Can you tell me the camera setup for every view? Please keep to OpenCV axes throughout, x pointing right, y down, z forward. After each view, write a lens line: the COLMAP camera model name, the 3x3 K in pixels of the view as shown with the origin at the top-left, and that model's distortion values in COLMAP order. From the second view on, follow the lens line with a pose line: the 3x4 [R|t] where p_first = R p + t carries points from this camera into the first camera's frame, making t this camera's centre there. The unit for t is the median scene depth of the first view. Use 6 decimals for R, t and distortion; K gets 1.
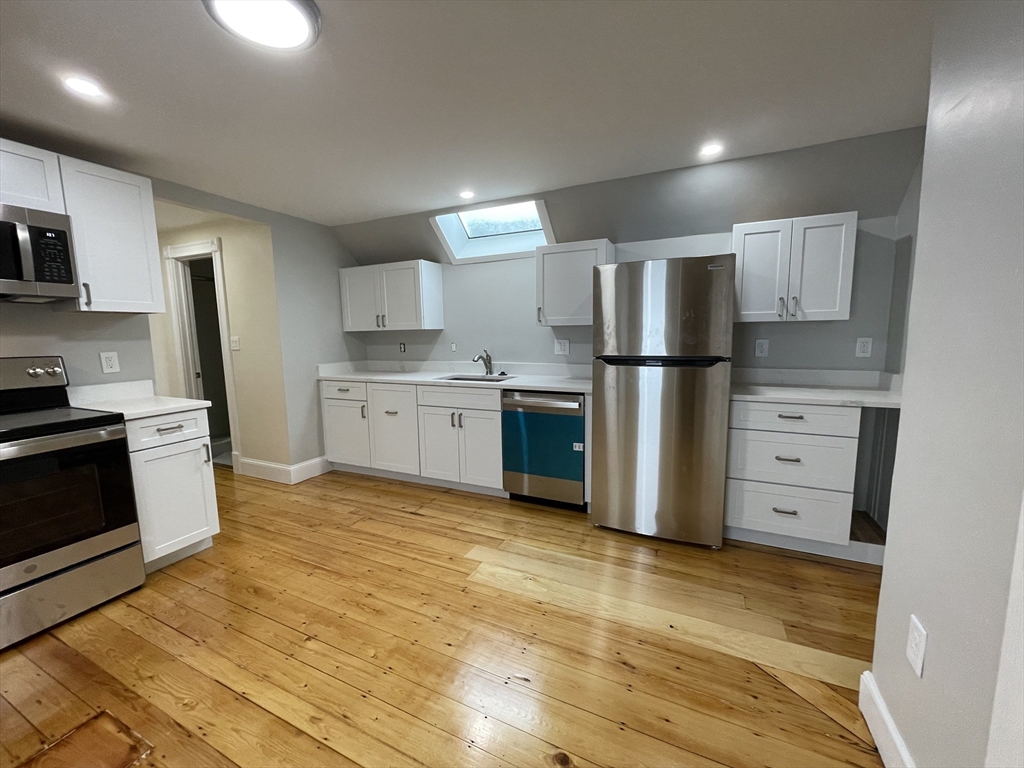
lens RADIAL K [[411.5, 0, 514.1], [0, 411.5, 385.4], [0, 0, 1]] dist [-0.001889, -0.000545]
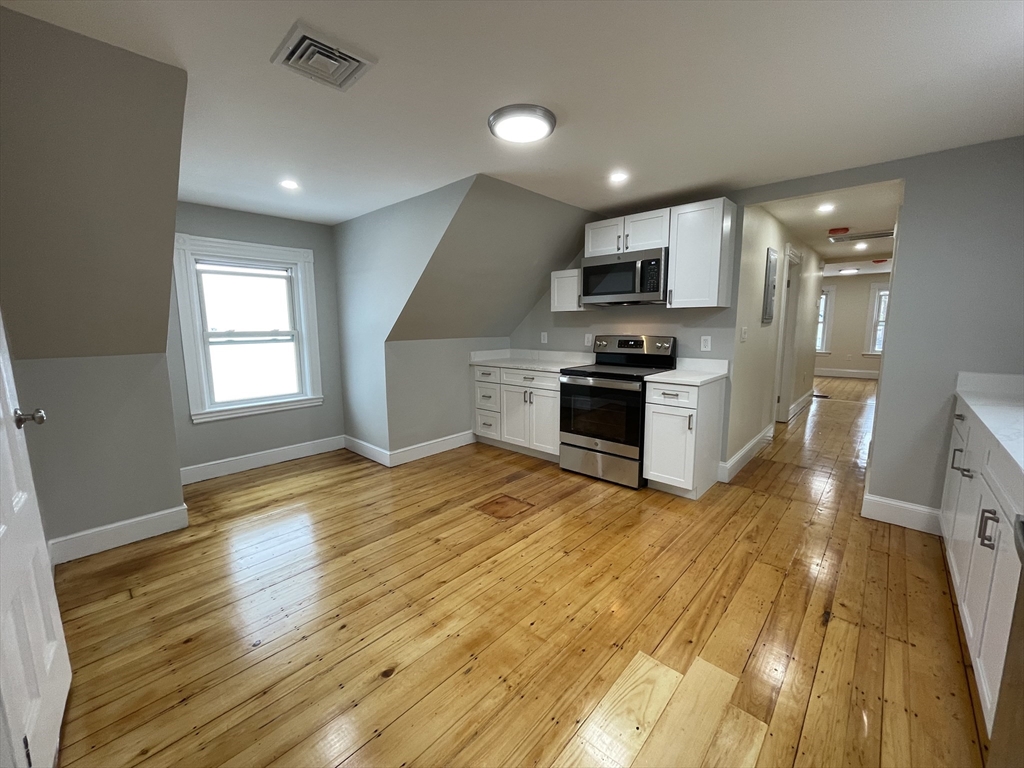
lens RADIAL K [[411.5, 0, 510.2], [0, 411.5, 384.9], [0, 0, 1]] dist [-0.001889, -0.000545]
pose [[-0.309137, 0.160789, -0.937327, 0.613615], [-0.109485, 0.973034, 0.203023, -0.149409], [0.944694, 0.165385, -0.283196, 0.920268]]
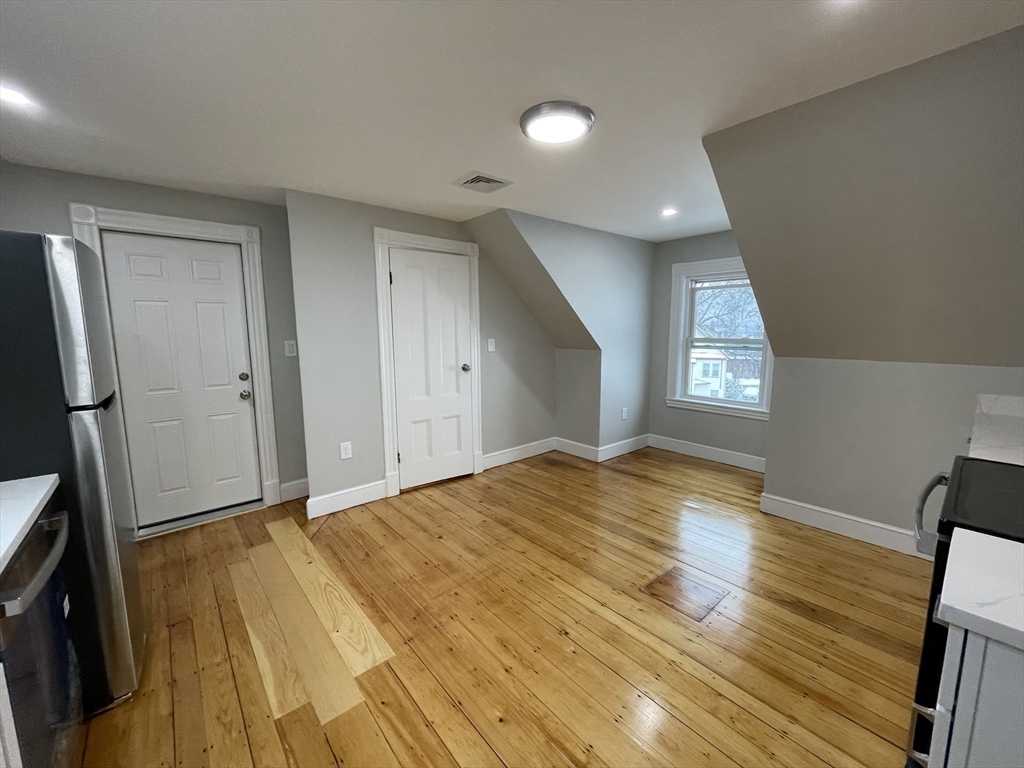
lens RADIAL K [[411.5, 0, 506.3], [0, 411.5, 380.5], [0, 0, 1]] dist [-0.001889, -0.000545]
pose [[-0.907230, -0.033680, 0.419284, -0.644295], [0.072382, 0.969421, 0.234488, -0.227559], [-0.414360, 0.243083, -0.877050, 1.510359]]
